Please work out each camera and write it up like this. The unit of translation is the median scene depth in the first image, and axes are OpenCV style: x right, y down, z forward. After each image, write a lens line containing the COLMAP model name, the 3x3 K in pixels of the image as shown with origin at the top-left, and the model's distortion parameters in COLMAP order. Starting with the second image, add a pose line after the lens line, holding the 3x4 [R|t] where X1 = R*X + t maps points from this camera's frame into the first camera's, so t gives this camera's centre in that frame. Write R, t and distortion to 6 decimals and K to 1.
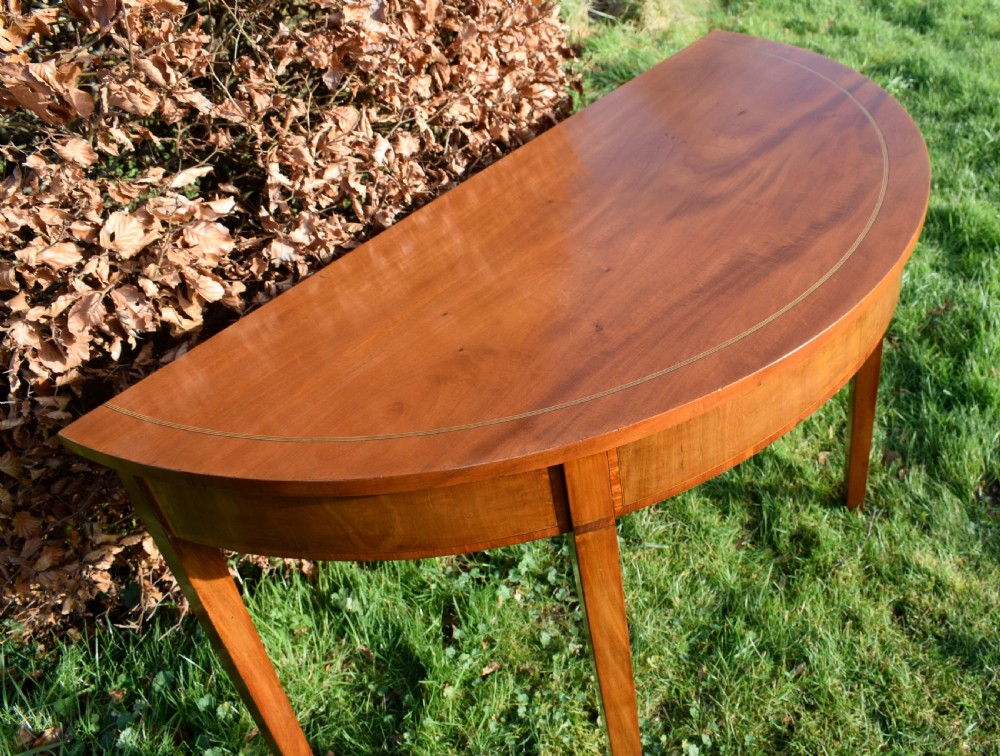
lens RADIAL K [[947.1, 0, 553.5], [0, 947.1, 357.1], [0, 0, 1]] dist [-0.006777, 0.000000]
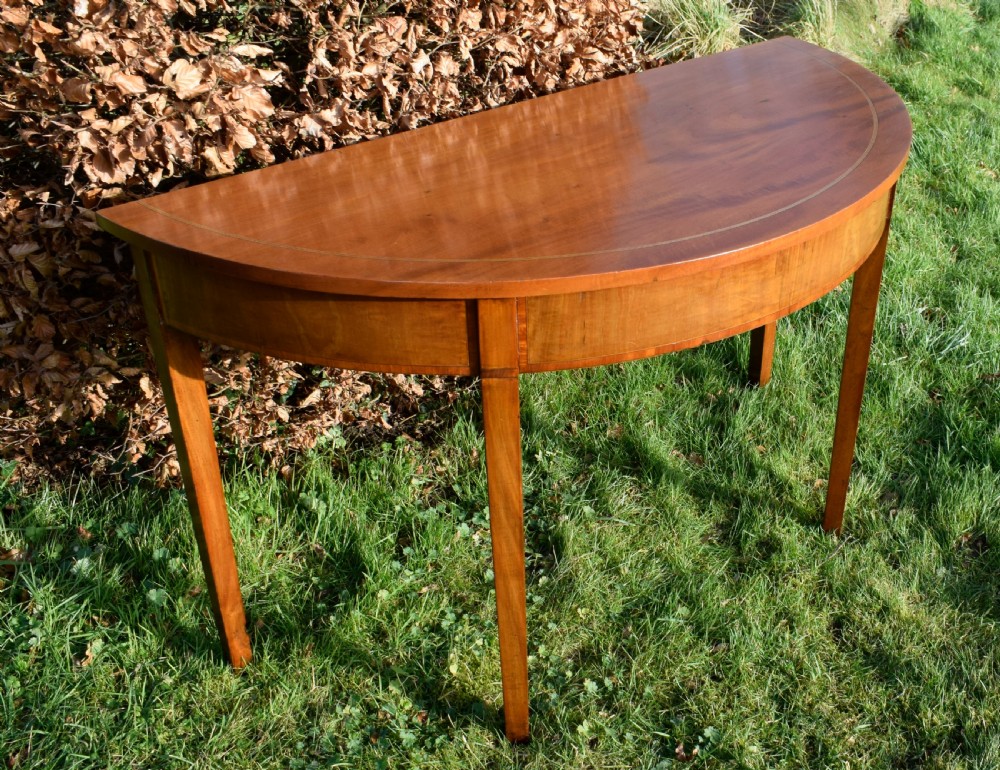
lens RADIAL K [[1217.1, 0, 595.4], [0, 1217.1, 404.5], [0, 0, 1]] dist [-0.004576, 0.000000]
pose [[0.973626, 0.206853, -0.096252, 0.210637], [-0.212552, 0.975701, -0.053185, 0.181317], [0.082912, 0.072241, 0.993935, -0.335829]]
